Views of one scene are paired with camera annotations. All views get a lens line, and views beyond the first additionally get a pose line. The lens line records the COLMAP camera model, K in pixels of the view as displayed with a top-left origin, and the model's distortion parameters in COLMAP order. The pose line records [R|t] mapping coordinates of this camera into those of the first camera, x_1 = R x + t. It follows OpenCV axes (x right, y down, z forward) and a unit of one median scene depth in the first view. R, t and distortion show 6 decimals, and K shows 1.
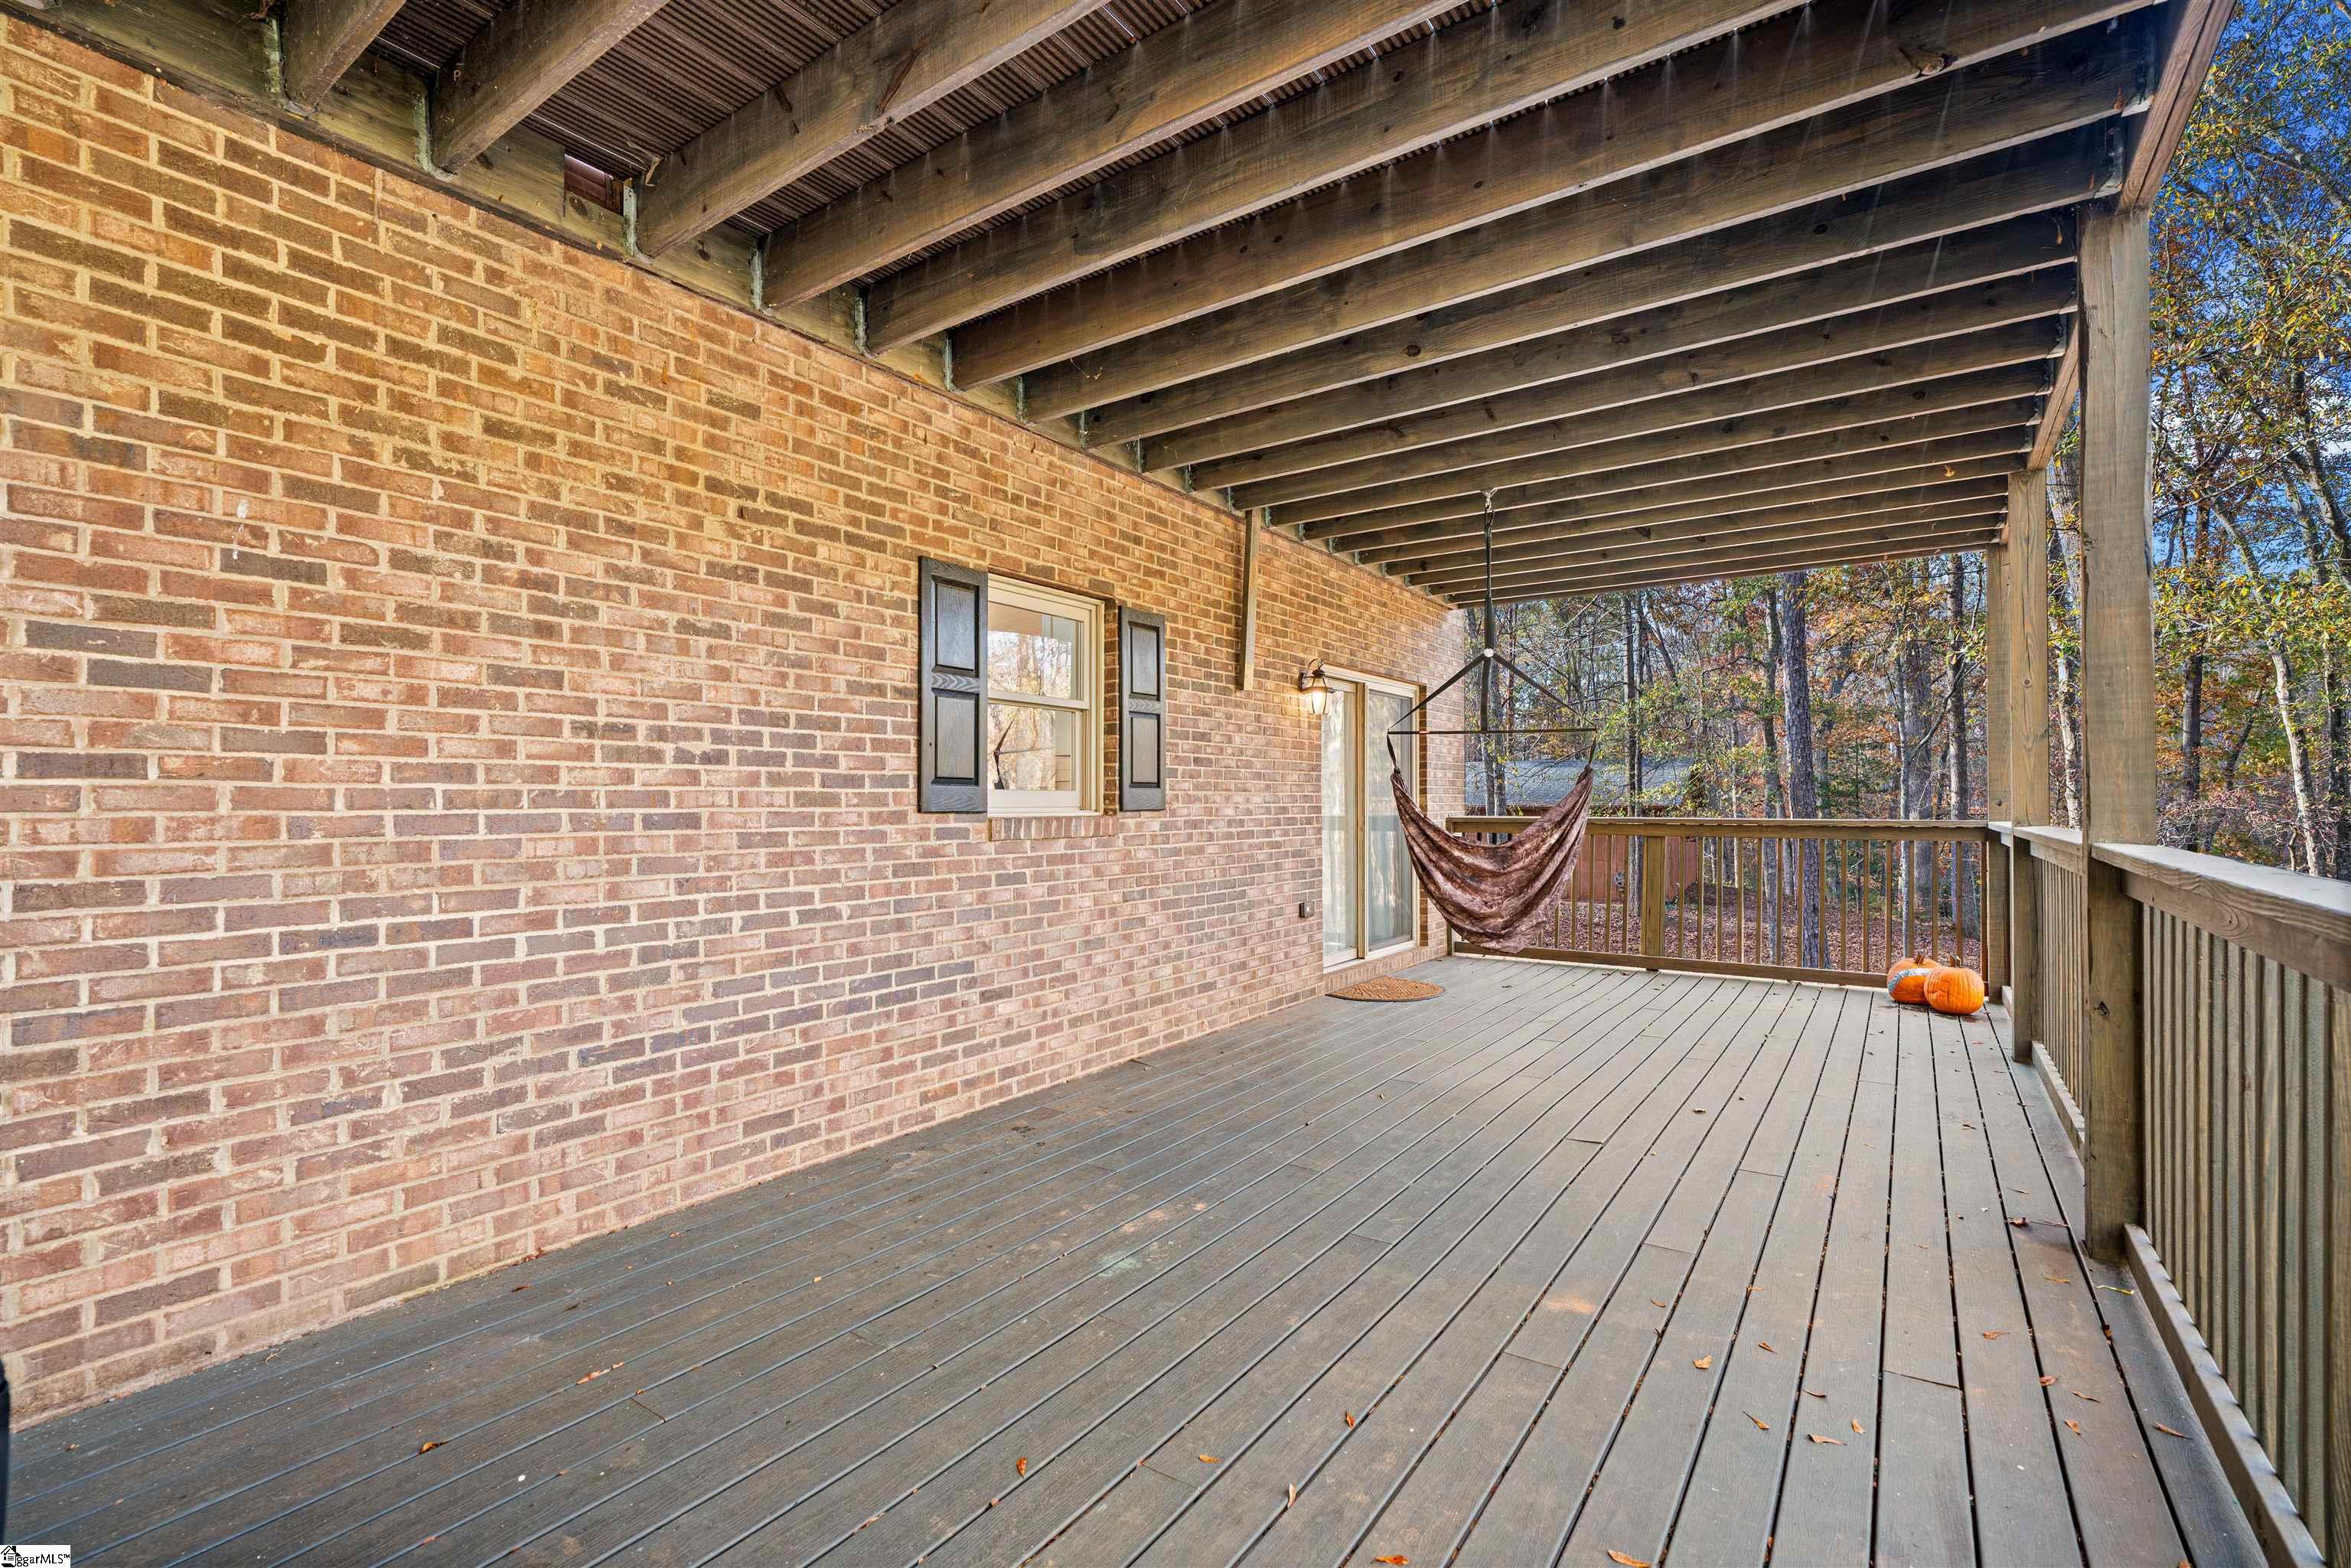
lens RADIAL K [[1061.0, 0, 1169.4], [0, 1061.0, 798.8], [0, 0, 1]] dist [0.001390, 0.000290]
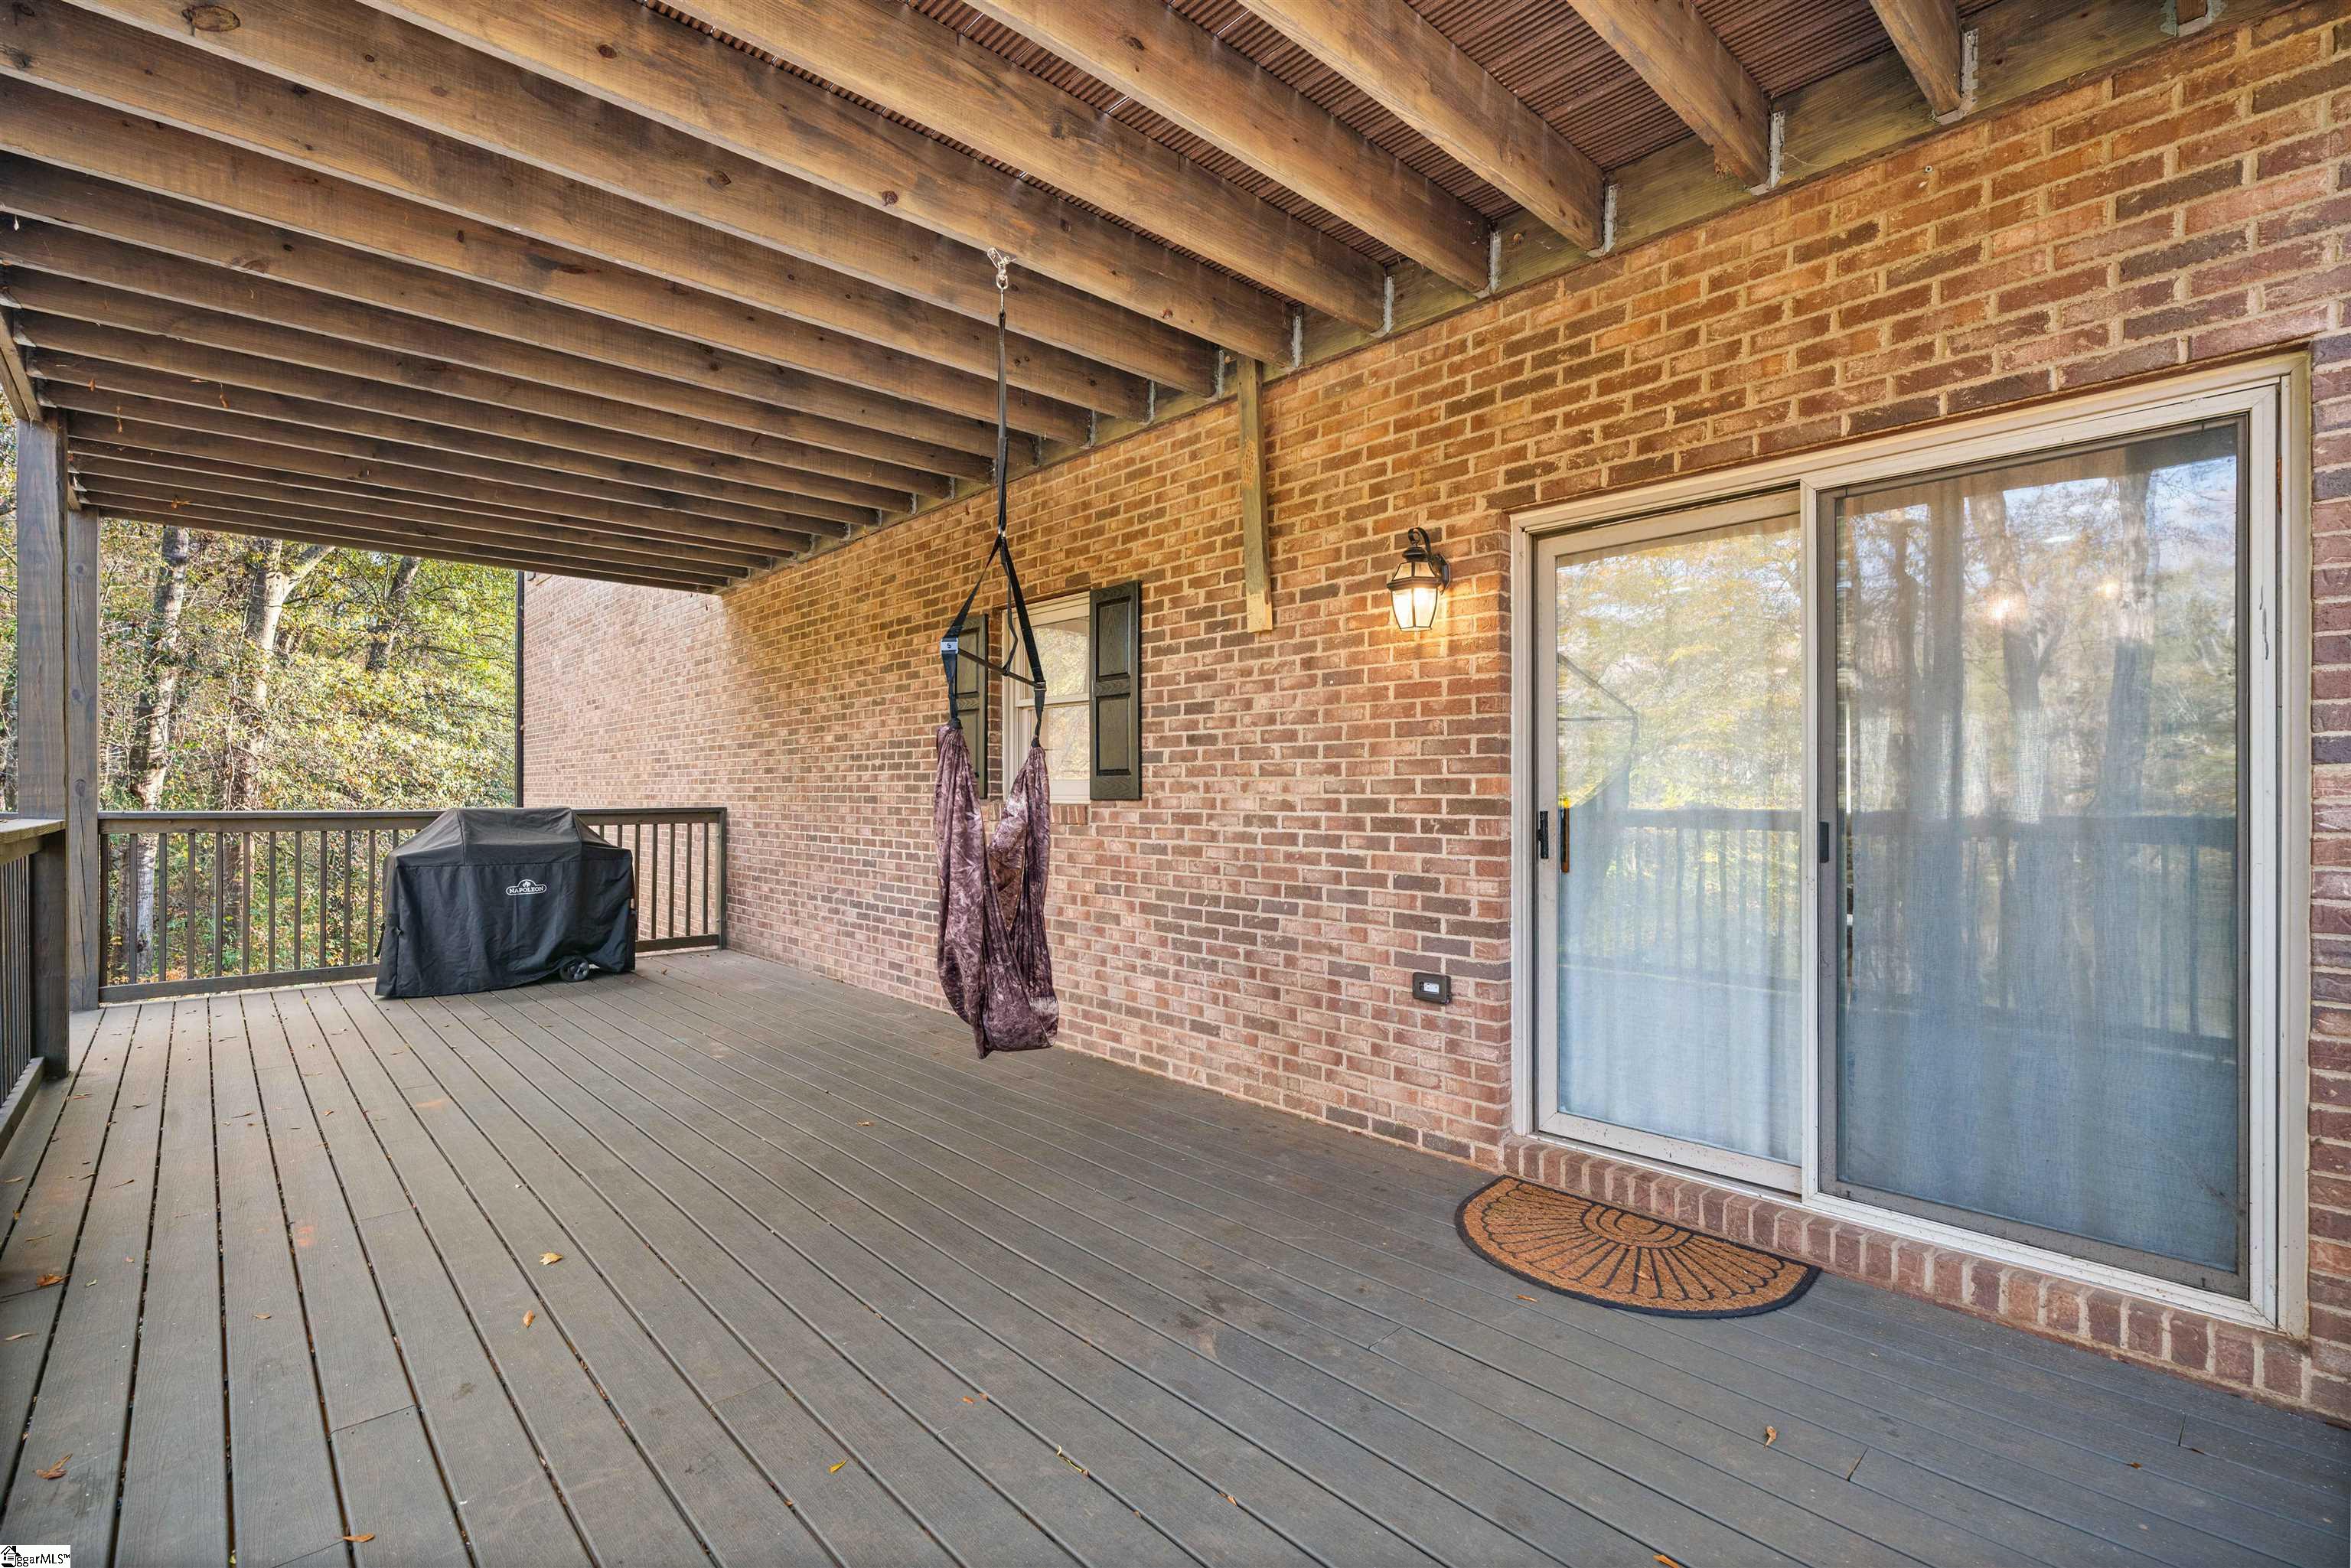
lens RADIAL K [[1061.0, 0, 1179.9], [0, 1061.0, 783.6], [0, 0, 1]] dist [0.001390, 0.000290]
pose [[-0.207036, -0.000790, -0.978333, 0.844517], [0.006471, 0.999977, -0.002176, -0.000737], [0.978312, -0.006781, -0.207026, 1.205242]]
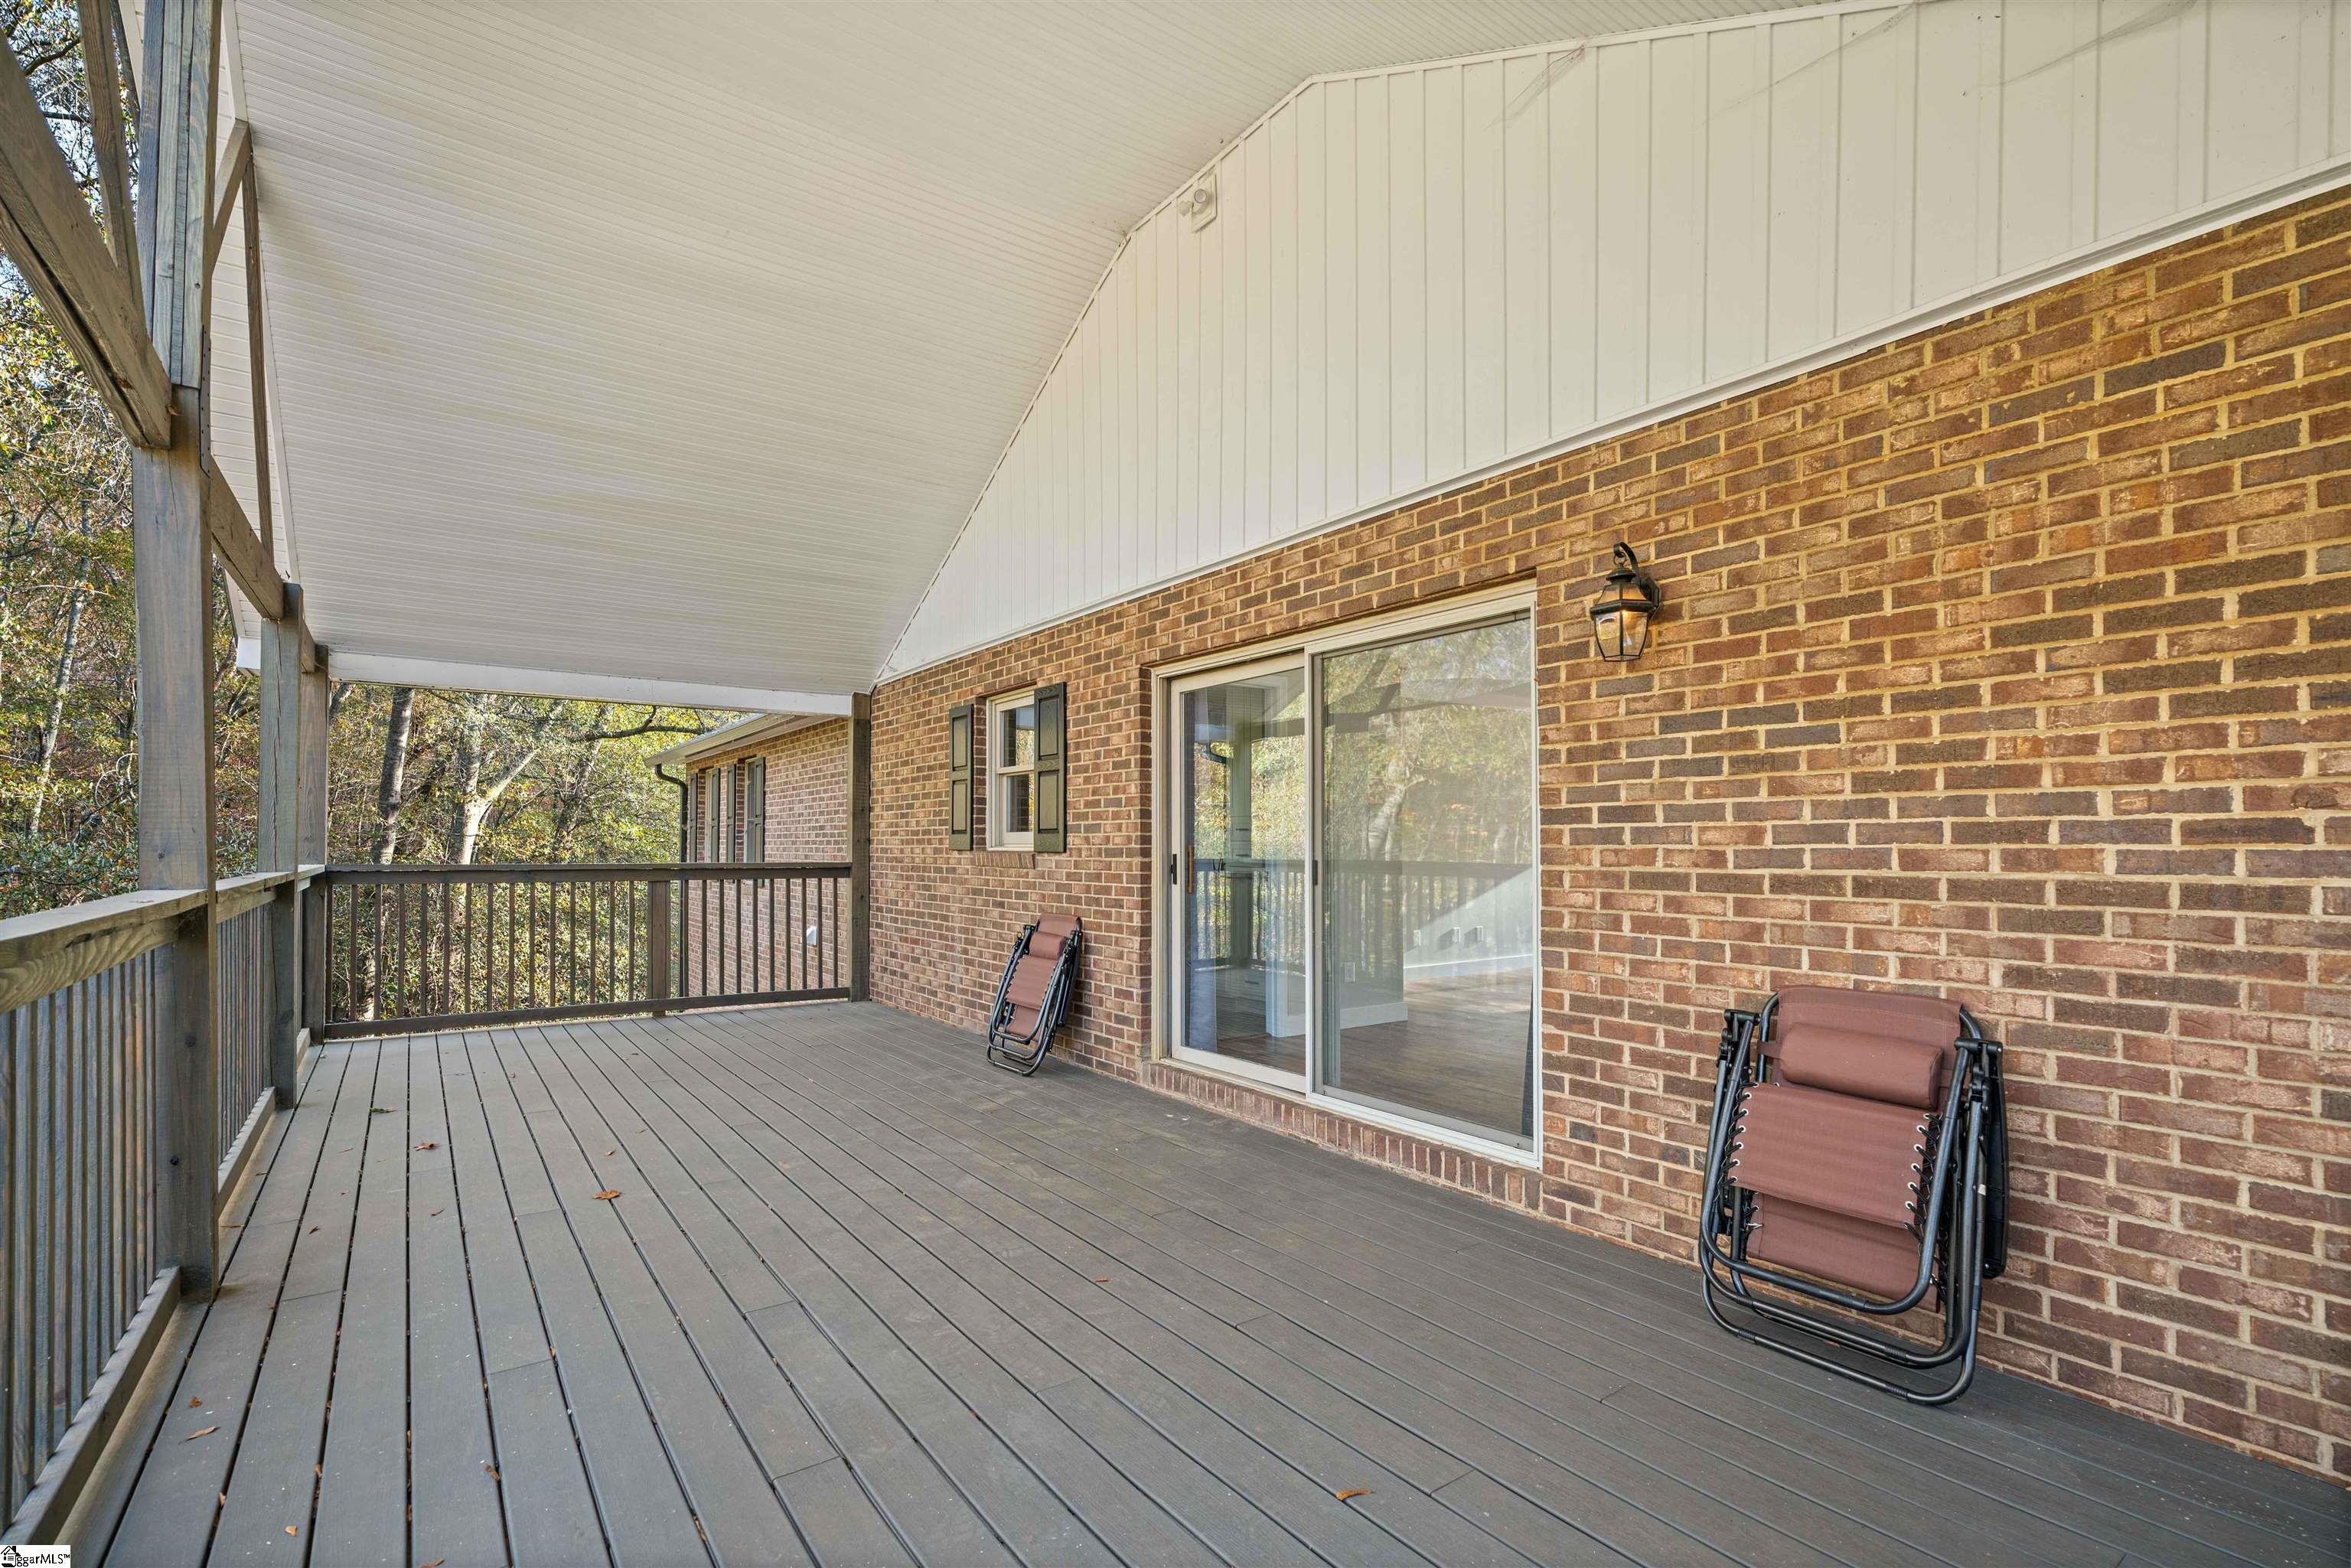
lens RADIAL K [[1061.0, 0, 1165.9], [0, 1061.0, 786.1], [0, 0, 1]] dist [0.001390, 0.000290]
pose [[-0.327078, -0.045307, -0.943911, 1.028876], [0.013590, 0.998521, -0.052638, 0.002607], [0.944900, -0.030045, -0.325978, 1.467360]]
